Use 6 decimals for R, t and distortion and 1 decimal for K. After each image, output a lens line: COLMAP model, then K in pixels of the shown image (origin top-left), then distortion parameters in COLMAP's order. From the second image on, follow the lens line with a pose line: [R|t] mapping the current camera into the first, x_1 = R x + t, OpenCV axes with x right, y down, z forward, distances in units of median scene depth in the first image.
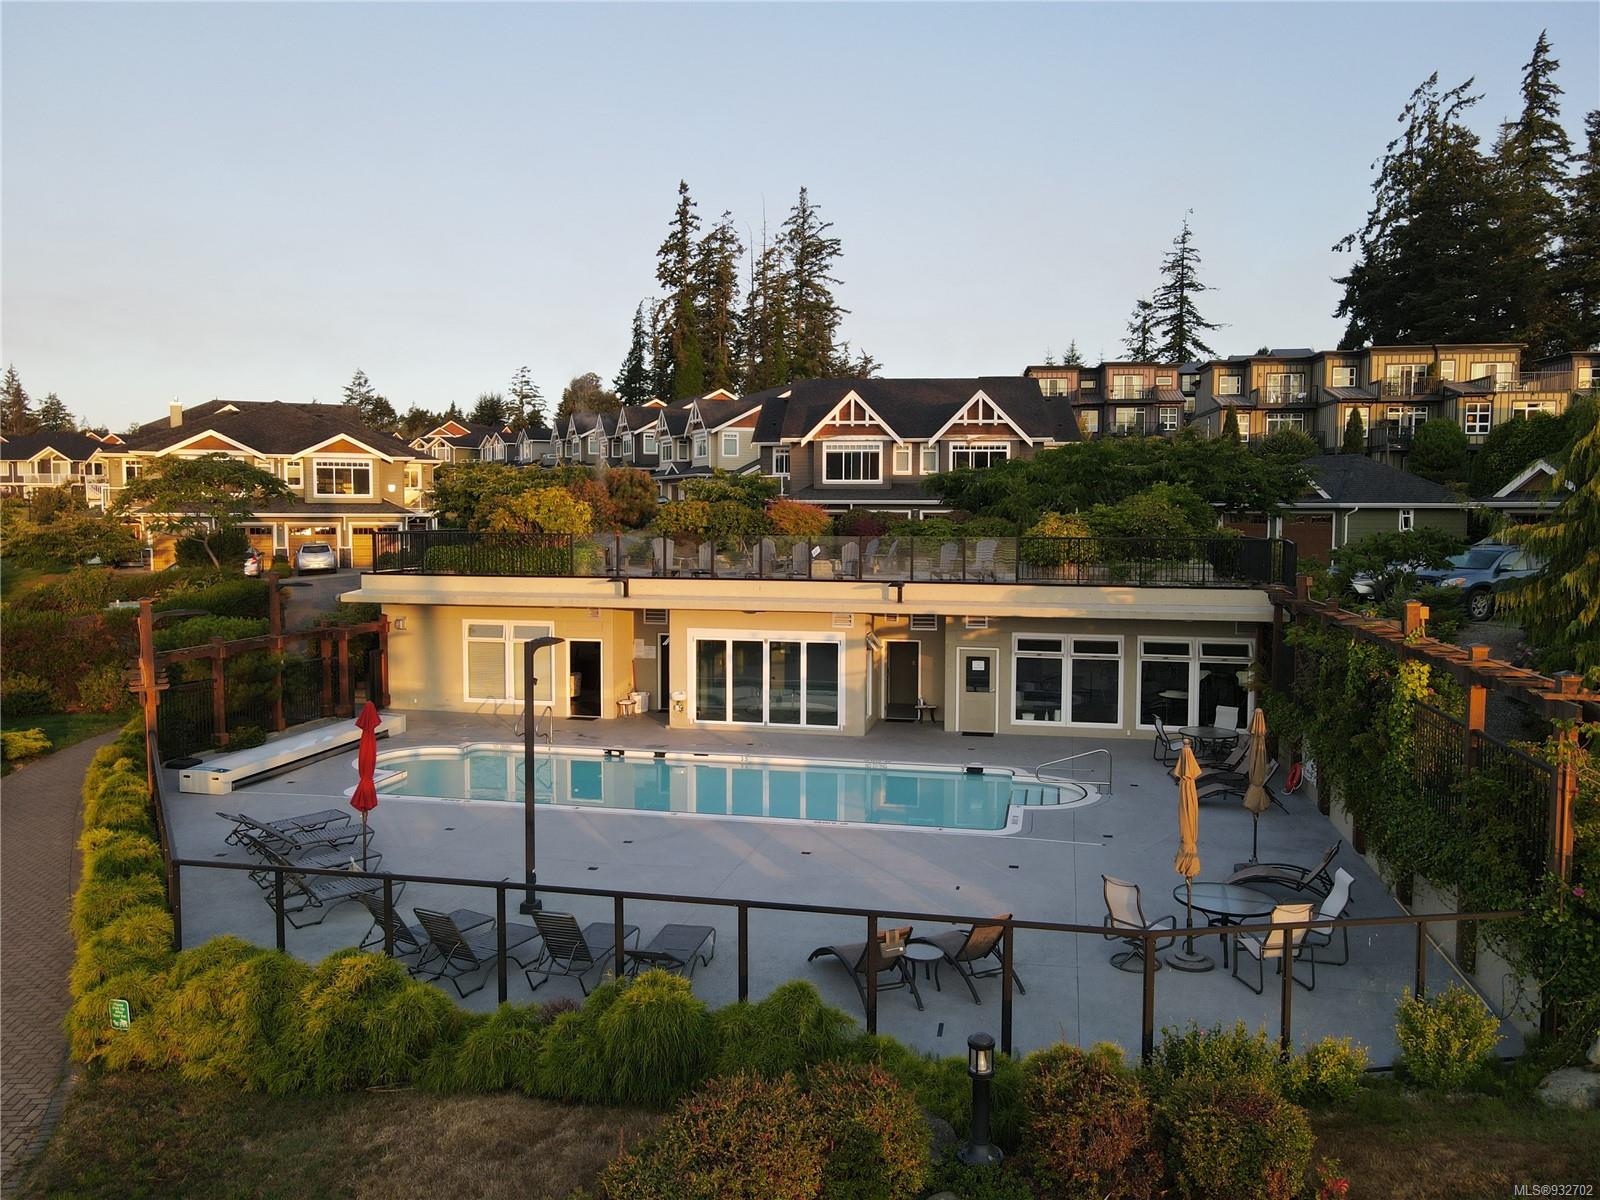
lens RADIAL K [[1171.0, 0, 800.0], [0, 1171.0, 600.0], [0, 0, 1]] dist [0.014516, -0.000872]
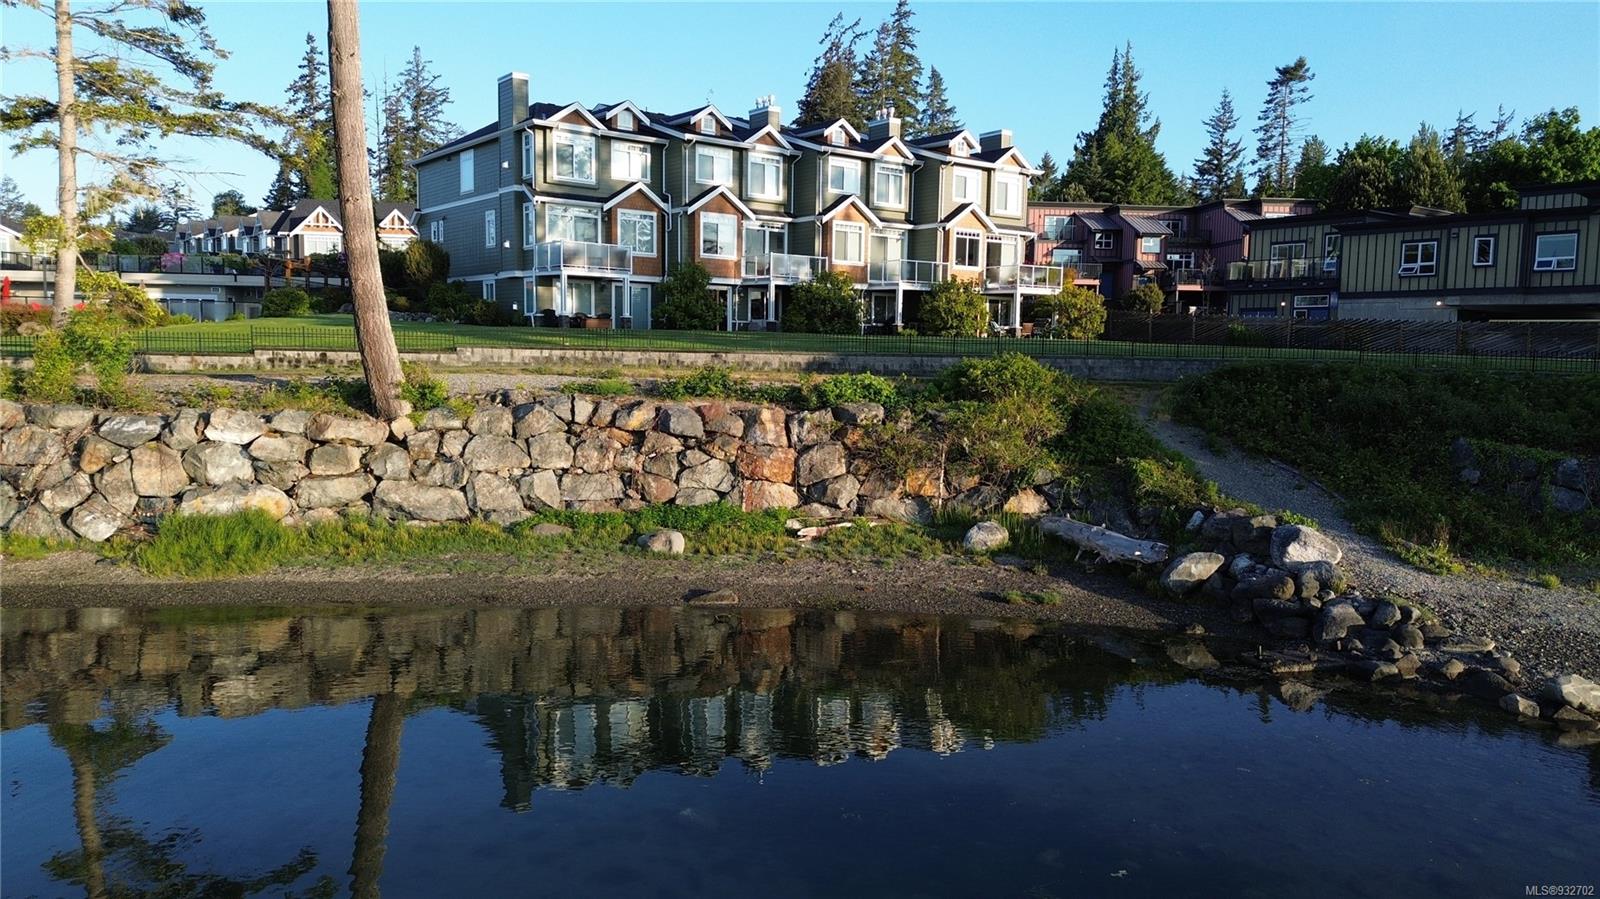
lens RADIAL K [[1128.2, 0, 802.3], [0, 1128.2, 453.3], [0, 0, 1]] dist [0.069803, -0.062449]
pose [[0.971056, -0.010286, 0.238631, 0.230767], [0.005108, 0.999738, 0.022305, 0.109525], [-0.238798, -0.020441, 0.970854, -0.588377]]
